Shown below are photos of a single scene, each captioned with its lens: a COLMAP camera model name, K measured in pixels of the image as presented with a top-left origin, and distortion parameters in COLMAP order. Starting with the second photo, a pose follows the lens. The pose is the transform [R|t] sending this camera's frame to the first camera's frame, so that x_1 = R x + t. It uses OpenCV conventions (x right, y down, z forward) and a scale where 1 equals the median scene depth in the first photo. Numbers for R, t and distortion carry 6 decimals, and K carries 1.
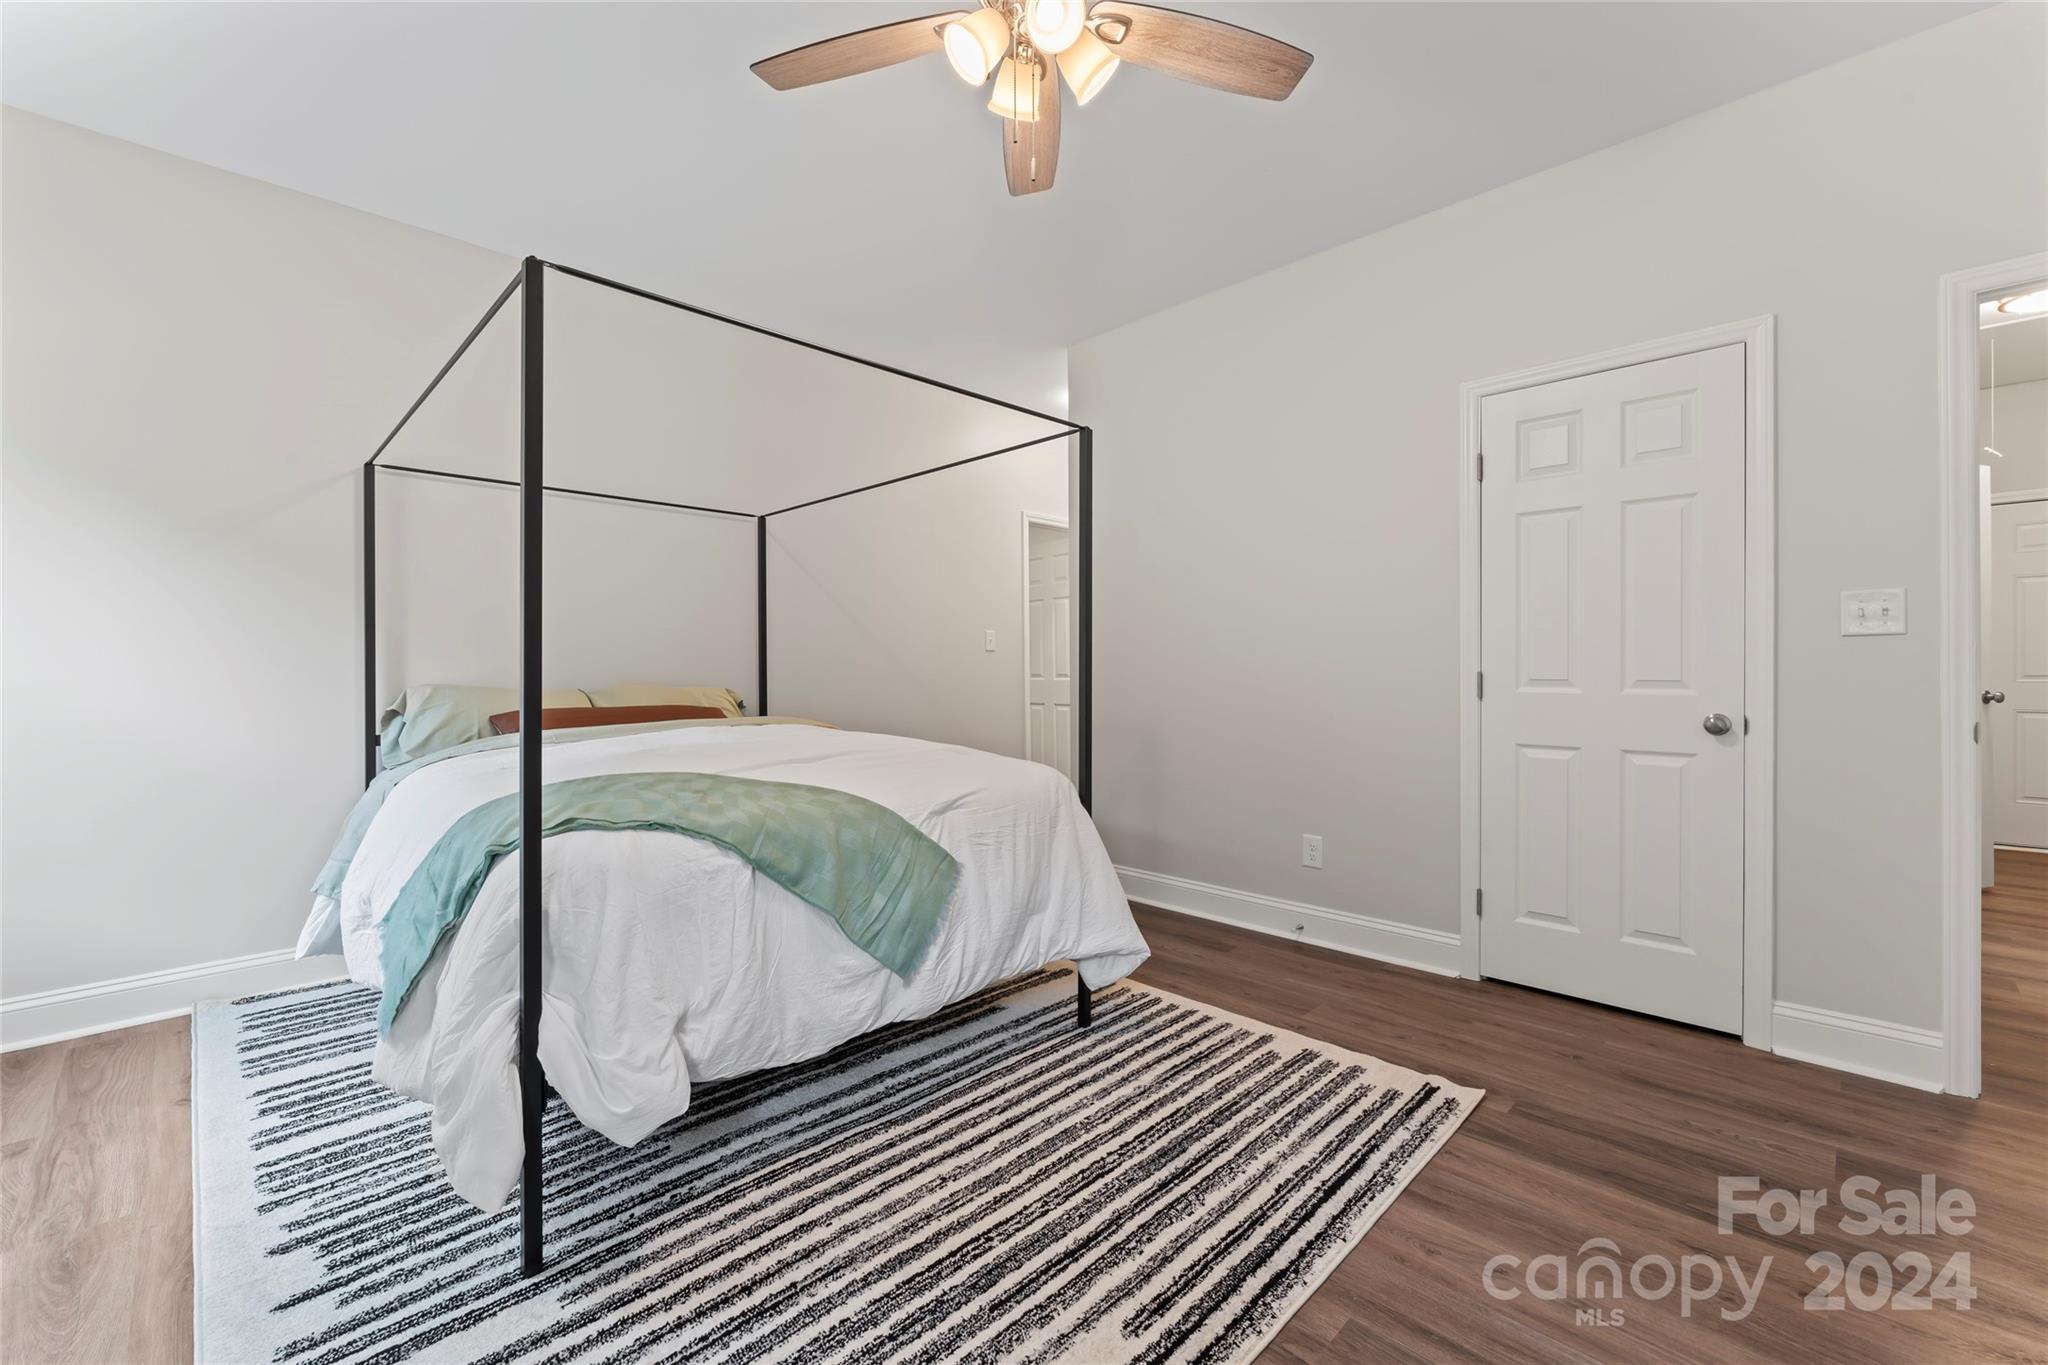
lens RADIAL K [[838.6, 0, 1029.4], [0, 838.6, 673.5], [0, 0, 1]] dist [-0.008301, 0.000086]
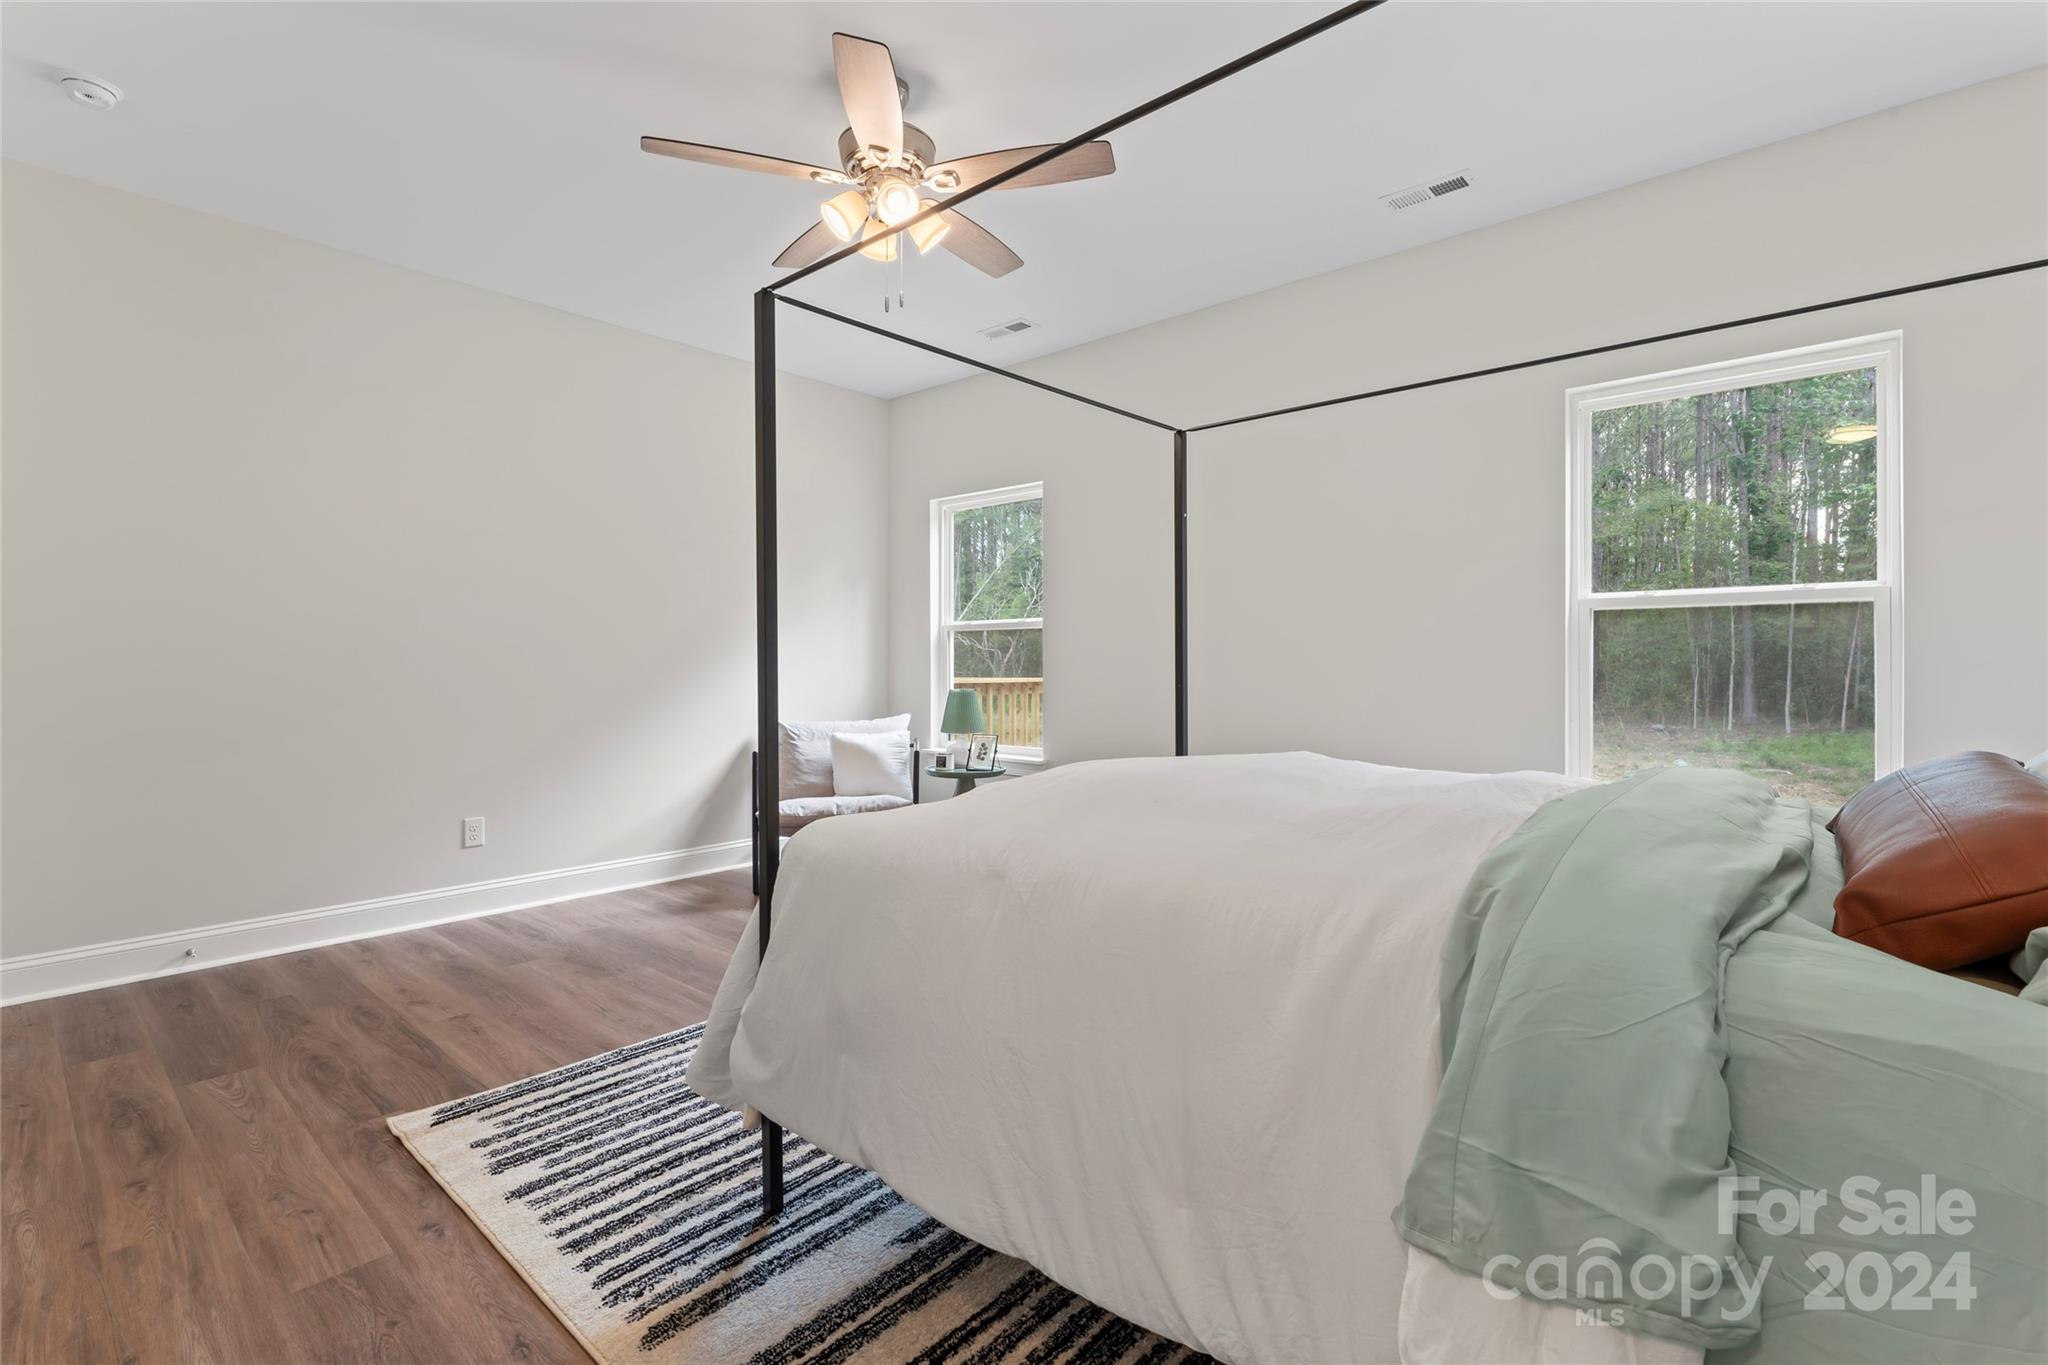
lens RADIAL K [[929.3, 0, 1019.9], [0, 929.3, 667.1], [0, 0, 1]] dist [-0.001755, -0.000684]
pose [[-0.998542, 0.006331, -0.053604, -0.113226], [0.006250, 0.999979, 0.001690, -0.002062], [0.053614, 0.001353, -0.998561, 2.175246]]
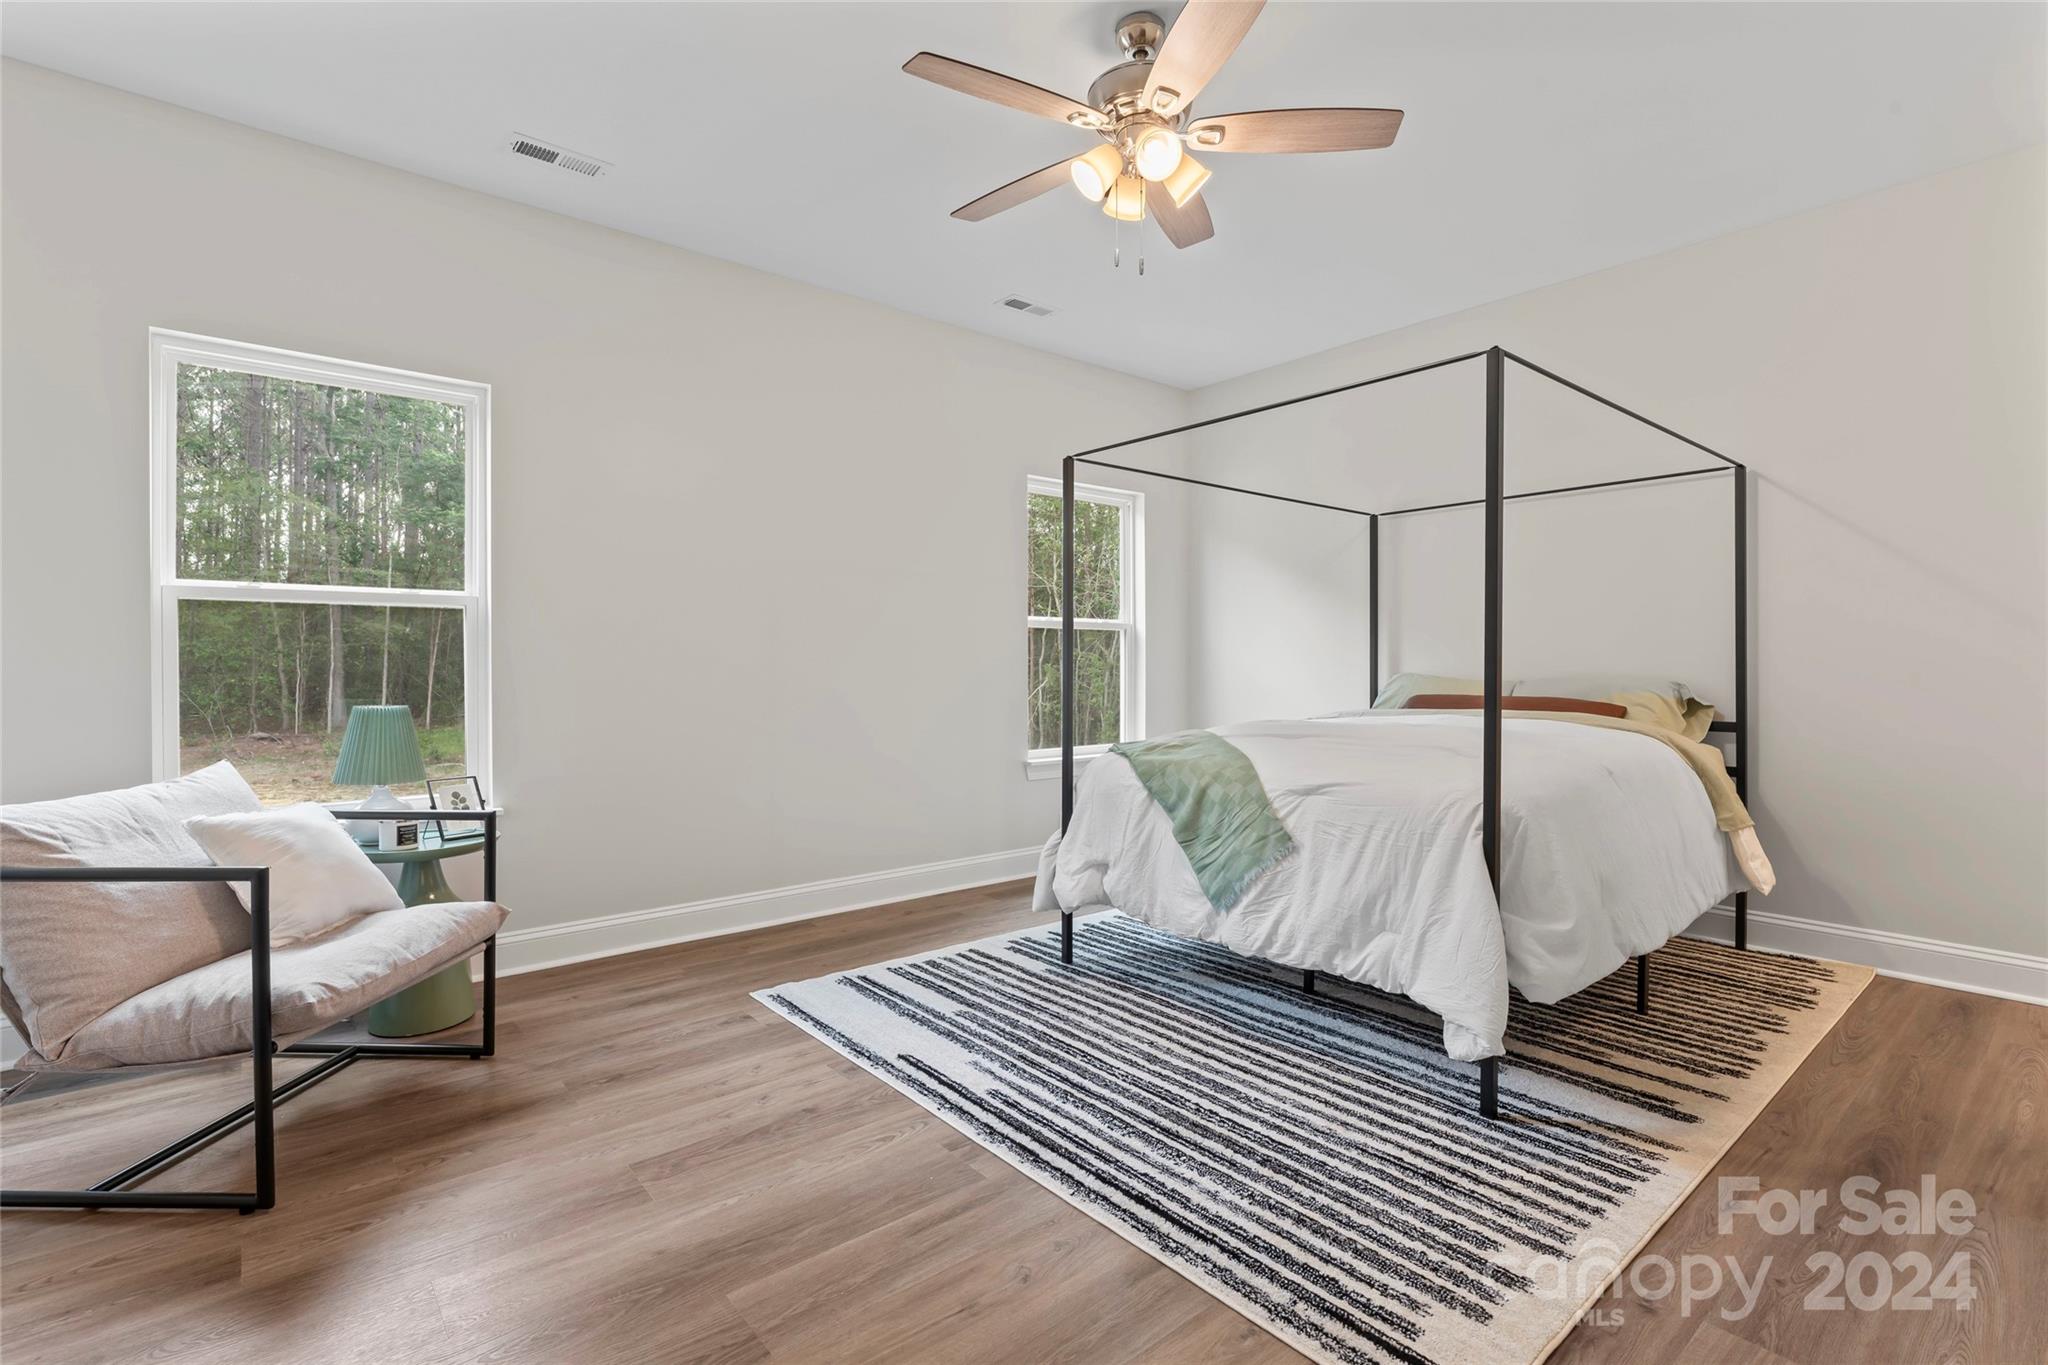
lens RADIAL K [[944.3, 0, 1031.3], [0, 944.3, 669.7], [0, 0, 1]] dist [-0.002905, -0.000348]
pose [[-0.086153, 0.008215, -0.996248, 1.229602], [-0.002475, 0.999961, 0.008460, -0.005079], [0.996279, 0.003195, -0.086129, 0.813754]]
